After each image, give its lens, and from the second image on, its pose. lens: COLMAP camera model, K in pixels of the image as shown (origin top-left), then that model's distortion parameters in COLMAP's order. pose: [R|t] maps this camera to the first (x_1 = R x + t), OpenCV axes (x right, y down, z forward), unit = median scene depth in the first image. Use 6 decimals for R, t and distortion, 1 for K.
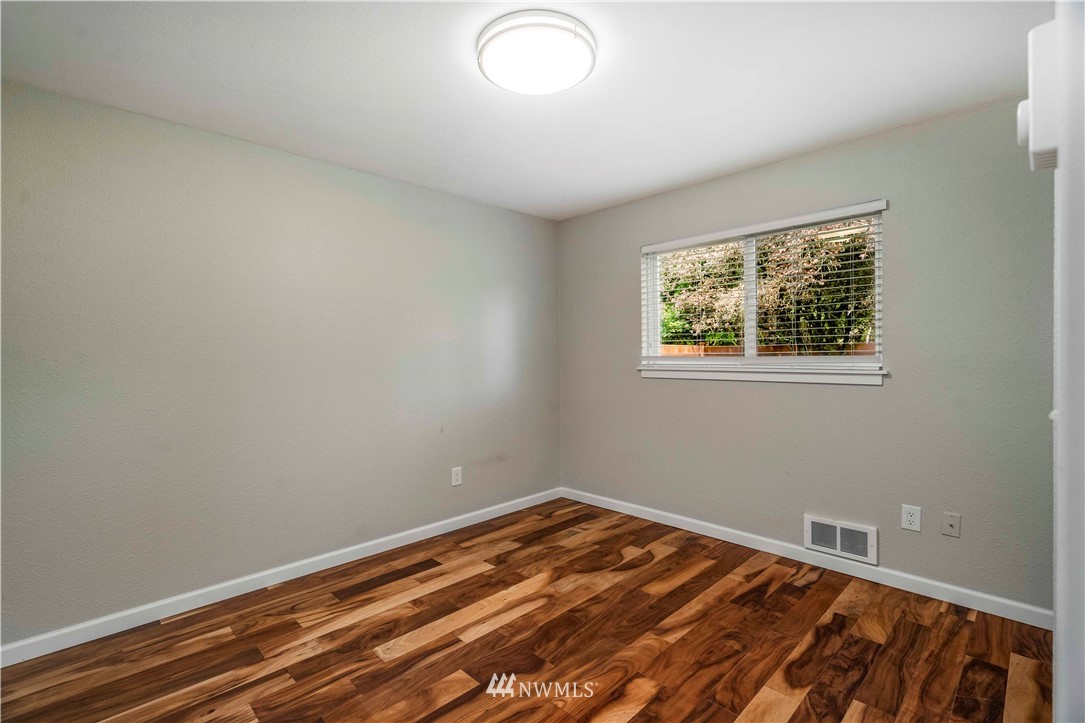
lens RADIAL K [[500.5, 0, 539.8], [0, 500.5, 361.2], [0, 0, 1]] dist [-0.007437, 0.000226]
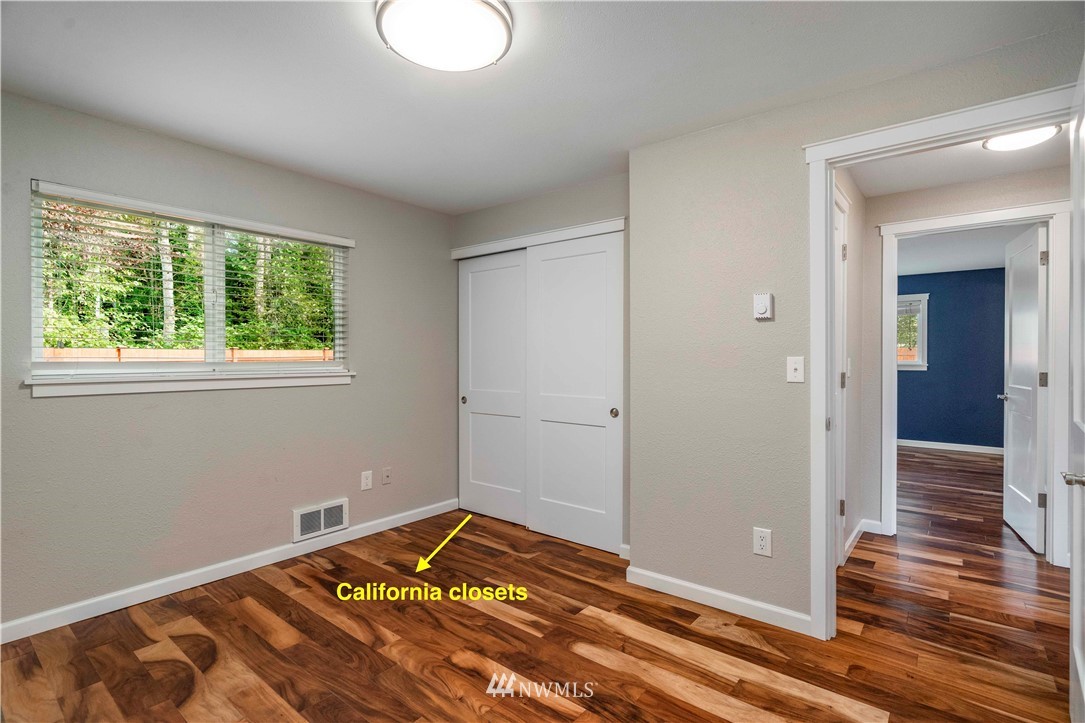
lens RADIAL K [[500.5, 0, 538.7], [0, 500.5, 357.7], [0, 0, 1]] dist [-0.007437, 0.000226]
pose [[-0.108494, 0.008745, 0.994059, -0.628811], [0.016095, 0.999846, -0.007039, -0.001807], [-0.993967, 0.015236, -0.108618, 0.648272]]
